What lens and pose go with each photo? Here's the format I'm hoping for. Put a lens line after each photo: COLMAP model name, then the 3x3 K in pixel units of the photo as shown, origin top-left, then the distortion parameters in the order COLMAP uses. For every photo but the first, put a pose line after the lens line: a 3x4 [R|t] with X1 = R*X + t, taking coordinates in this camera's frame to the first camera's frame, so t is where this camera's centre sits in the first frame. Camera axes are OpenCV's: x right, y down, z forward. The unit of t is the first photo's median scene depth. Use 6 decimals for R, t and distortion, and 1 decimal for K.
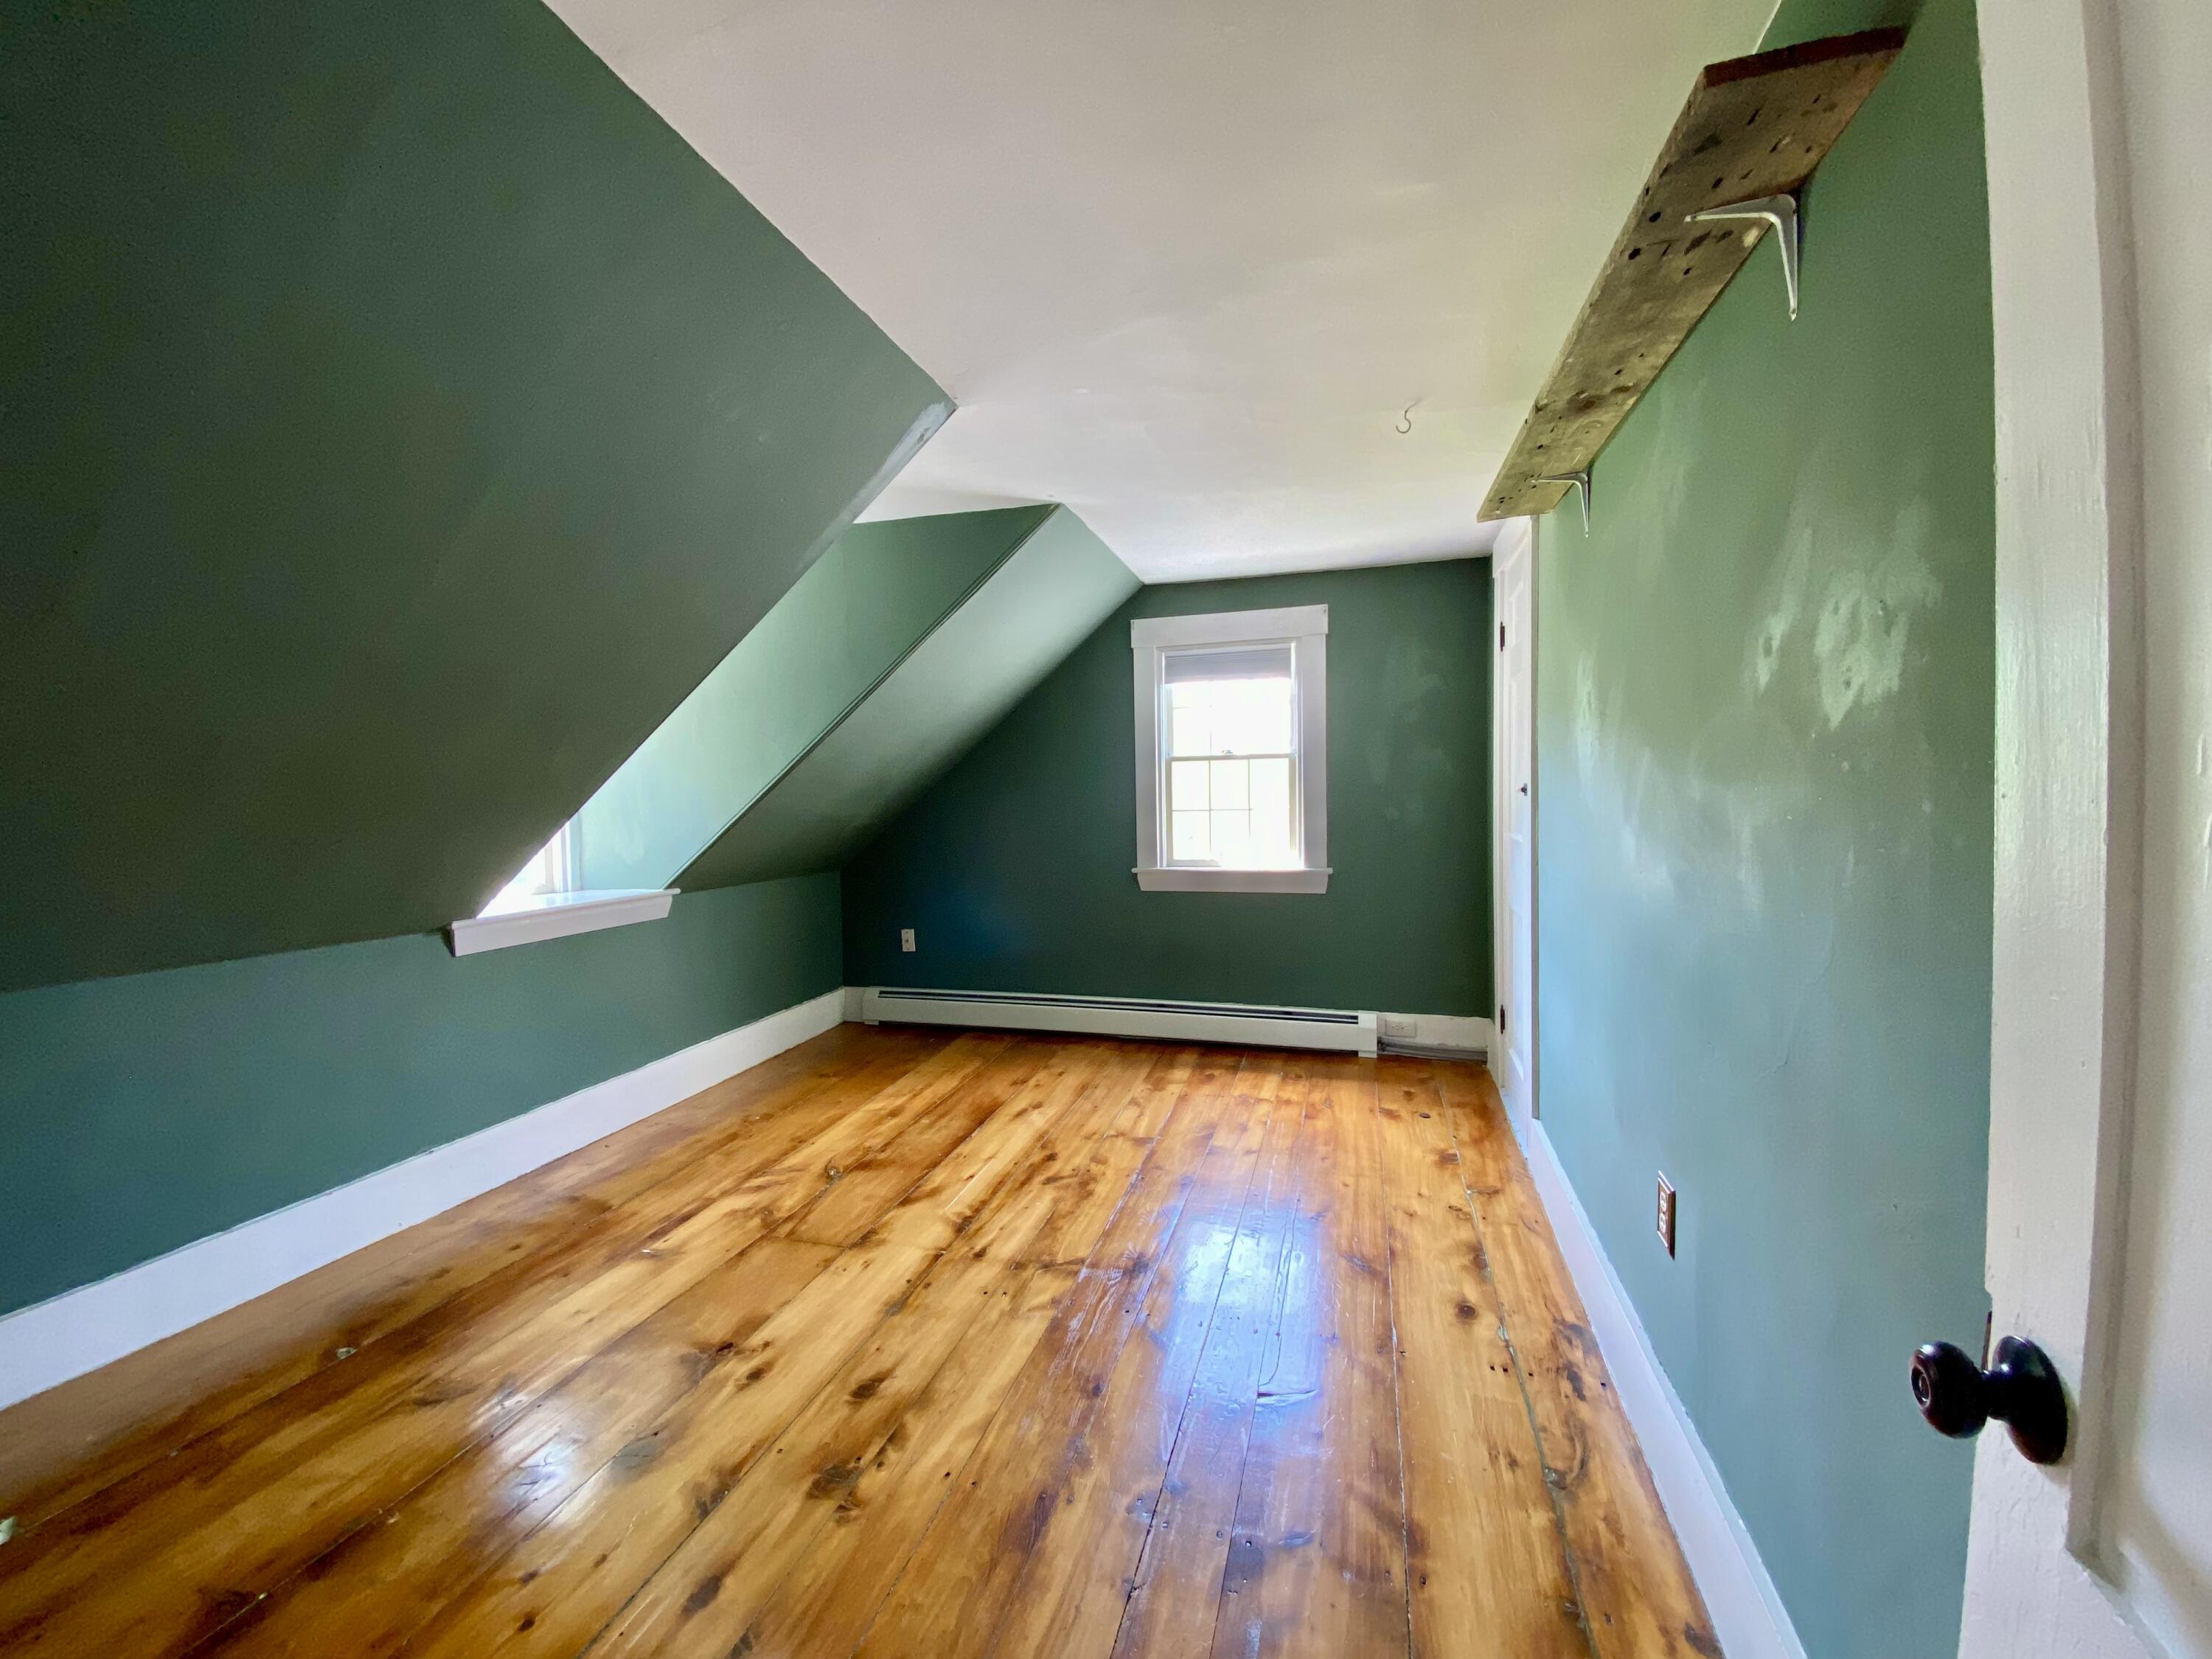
lens RADIAL K [[905.0, 0, 1107.5], [0, 905.0, 822.3], [0, 0, 1]] dist [-0.001212, -0.000232]
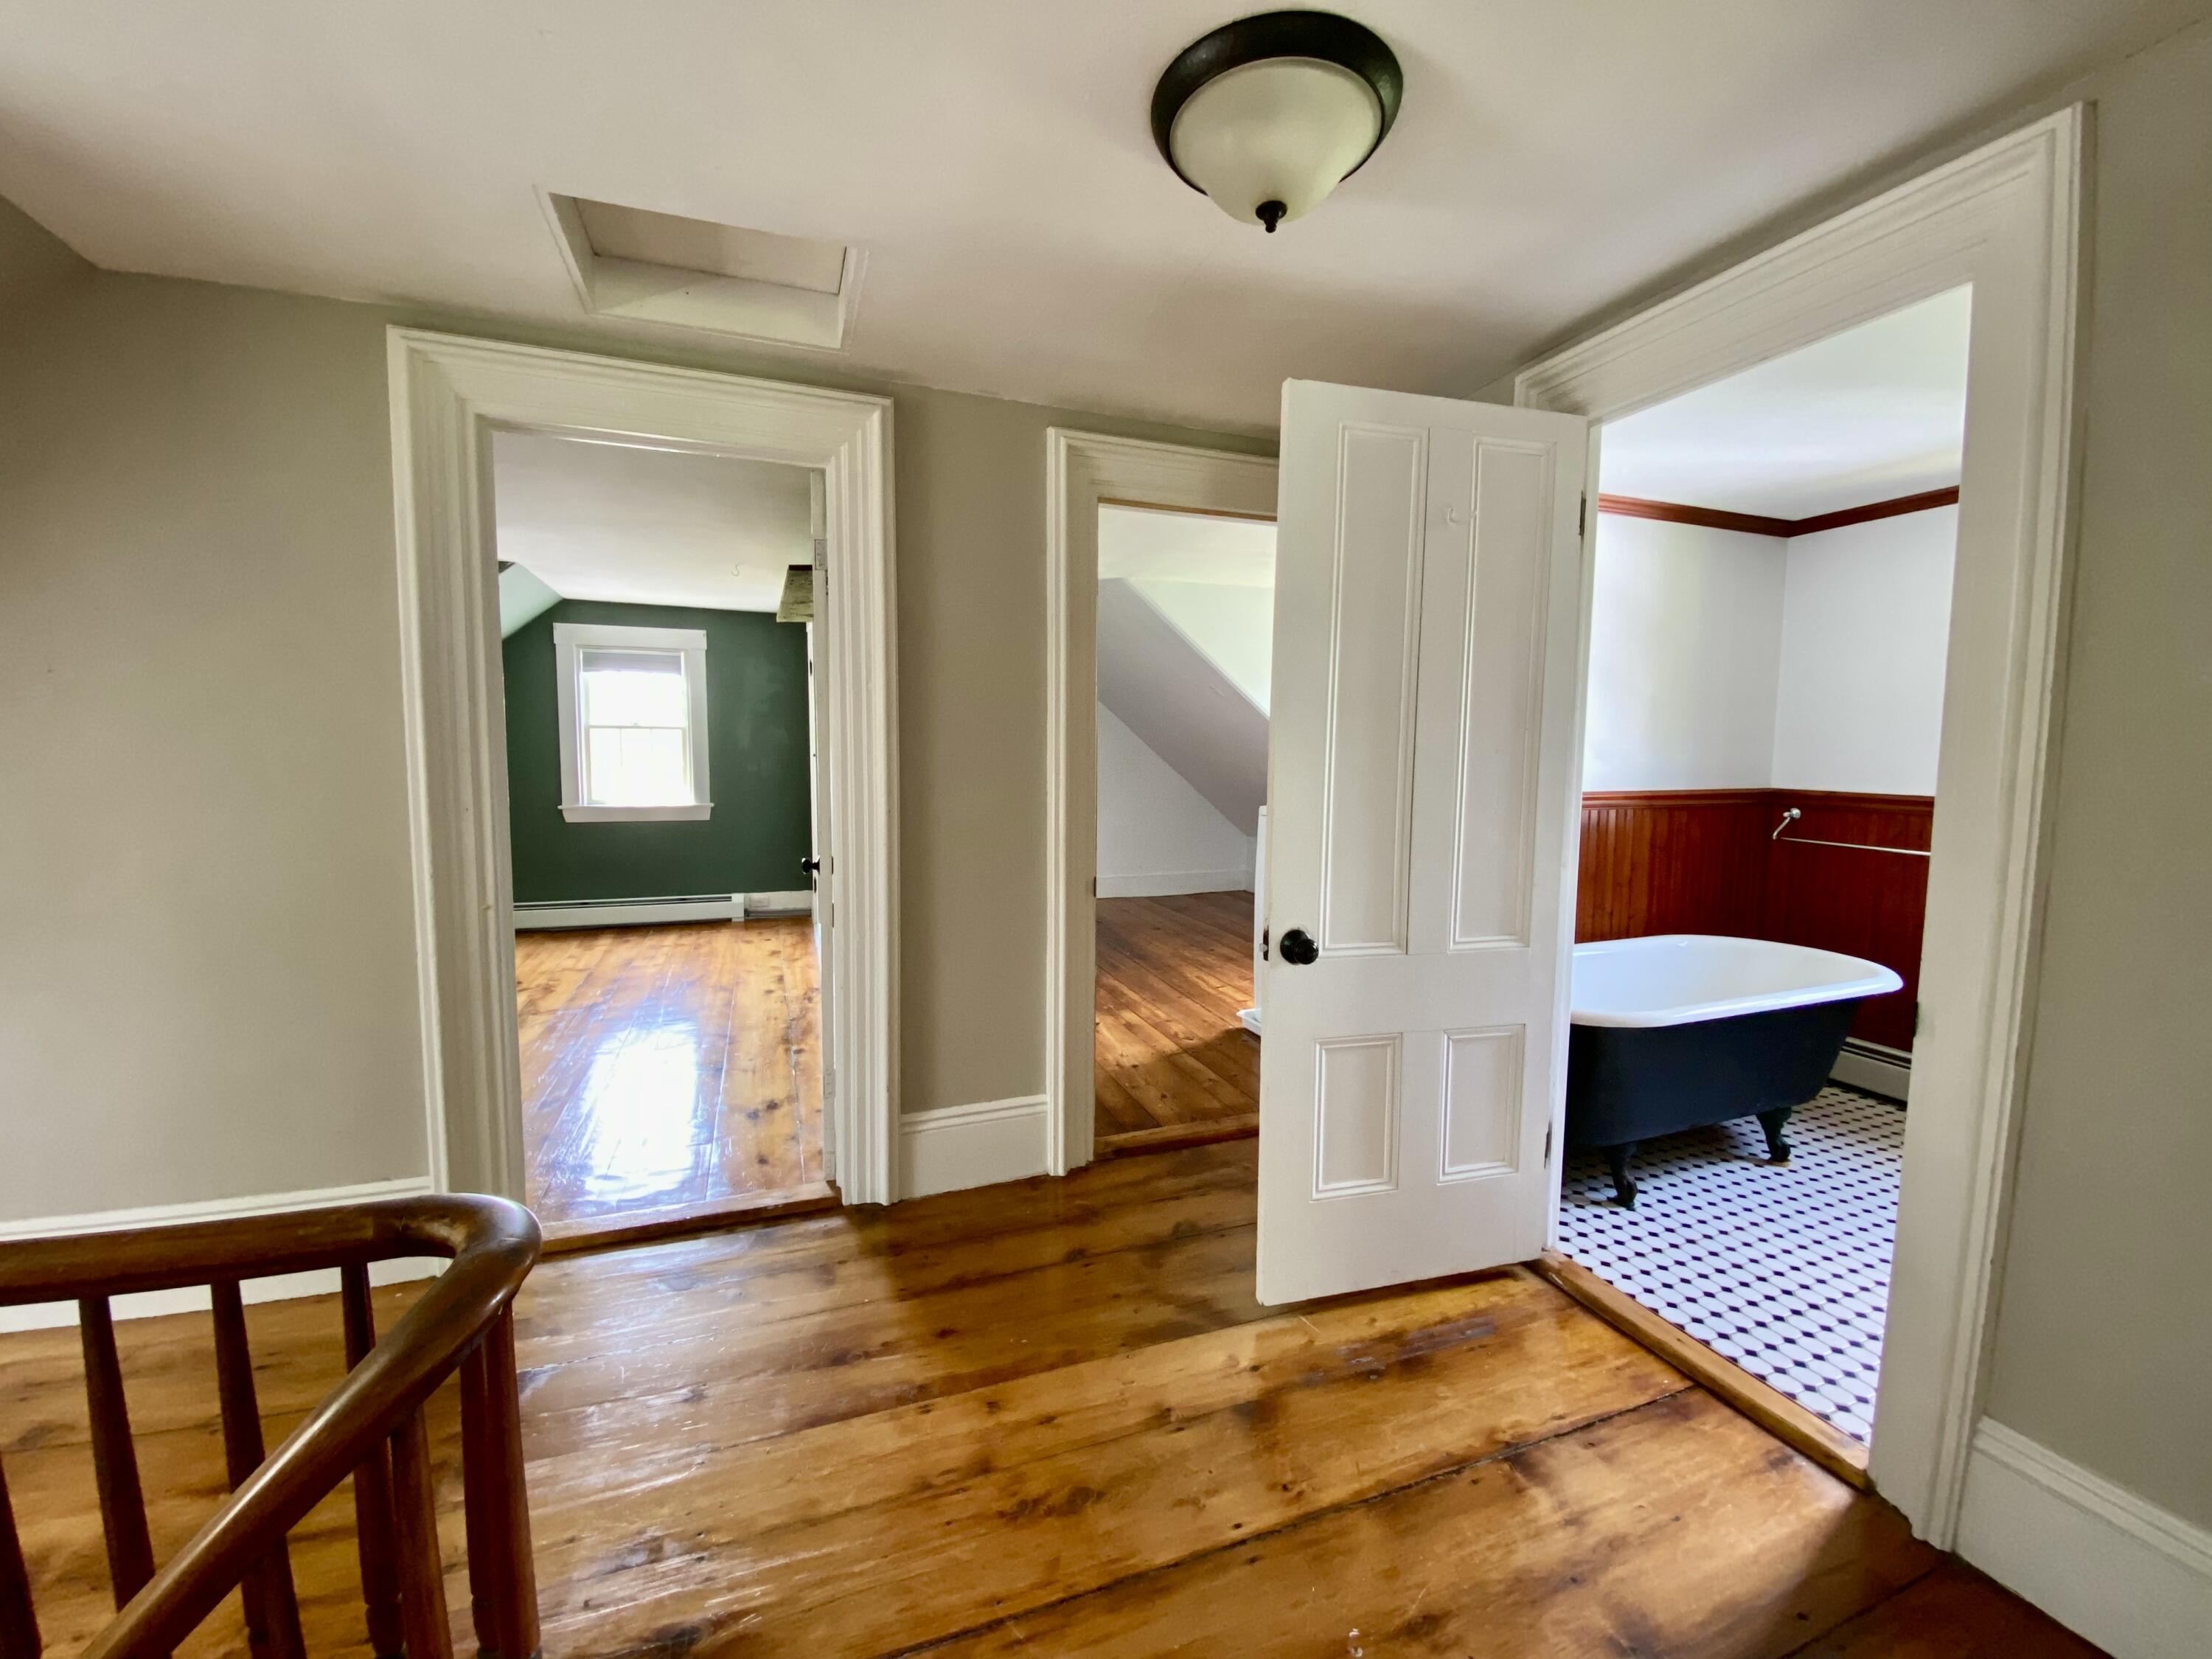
lens RADIAL K [[905.0, 0, 1119.9], [0, 905.0, 819.8], [0, 0, 1]] dist [-0.001212, -0.000232]
pose [[0.802541, -0.020275, 0.596253, -0.123601], [-0.001649, 0.999343, 0.036201, 0.023906], [-0.596595, -0.030036, 0.801980, -0.702631]]
